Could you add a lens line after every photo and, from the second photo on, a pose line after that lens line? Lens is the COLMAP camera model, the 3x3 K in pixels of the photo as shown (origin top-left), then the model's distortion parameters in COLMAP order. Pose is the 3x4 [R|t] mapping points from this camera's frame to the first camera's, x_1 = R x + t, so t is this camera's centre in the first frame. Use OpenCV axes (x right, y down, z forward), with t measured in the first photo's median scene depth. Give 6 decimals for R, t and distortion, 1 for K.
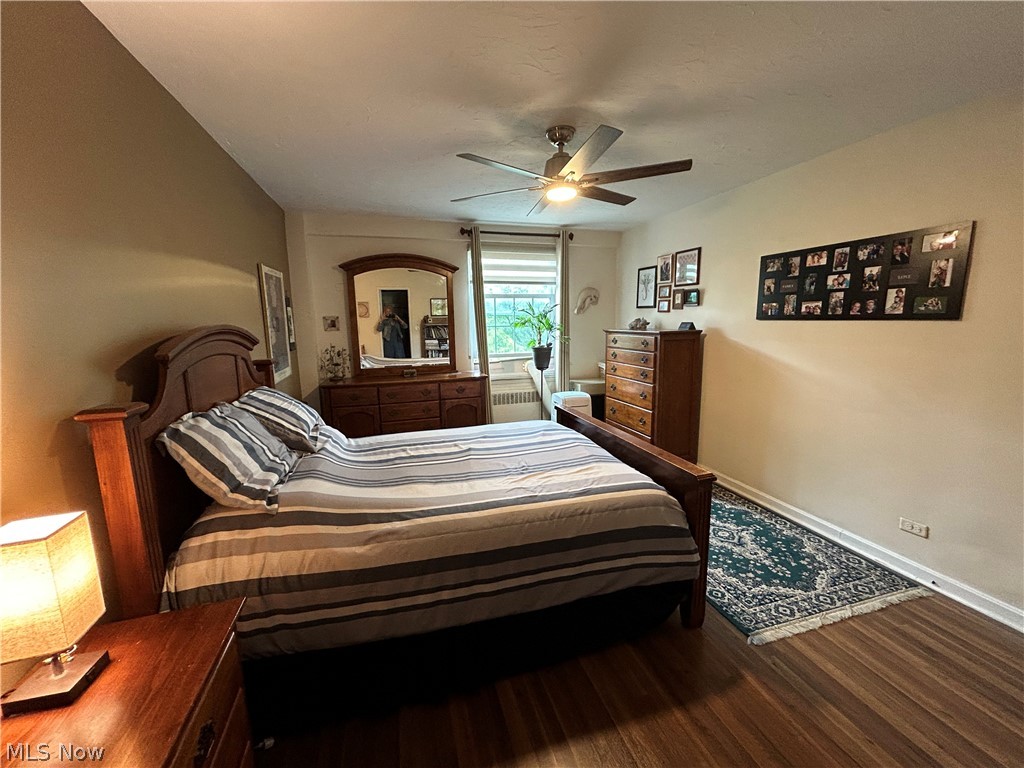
lens RADIAL K [[411.5, 0, 512.0], [0, 411.5, 384.0], [0, 0, 1]] dist [-0.000215, 0.000423]
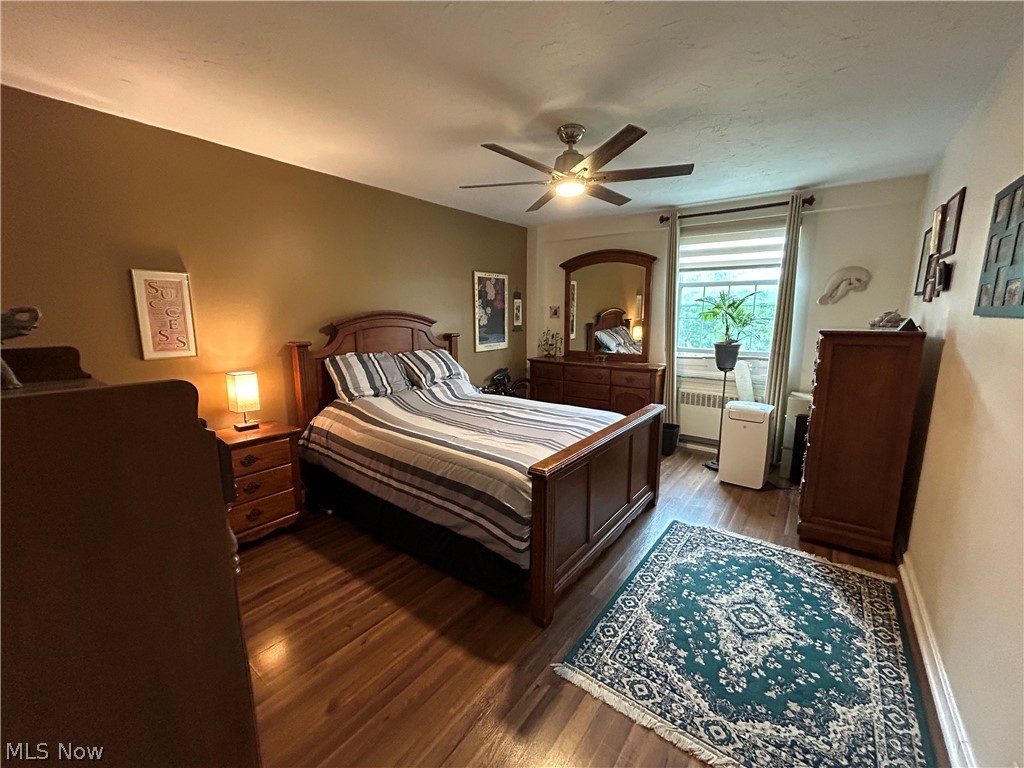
lens RADIAL K [[411.5, 0, 512.0], [0, 411.5, 384.0], [0, 0, 1]] dist [-0.000215, 0.000423]
pose [[0.589926, 0.153949, -0.792645, 0.877295], [-0.135939, 0.986580, 0.090443, -0.045364], [0.795932, 0.054396, 0.602937, 0.259618]]
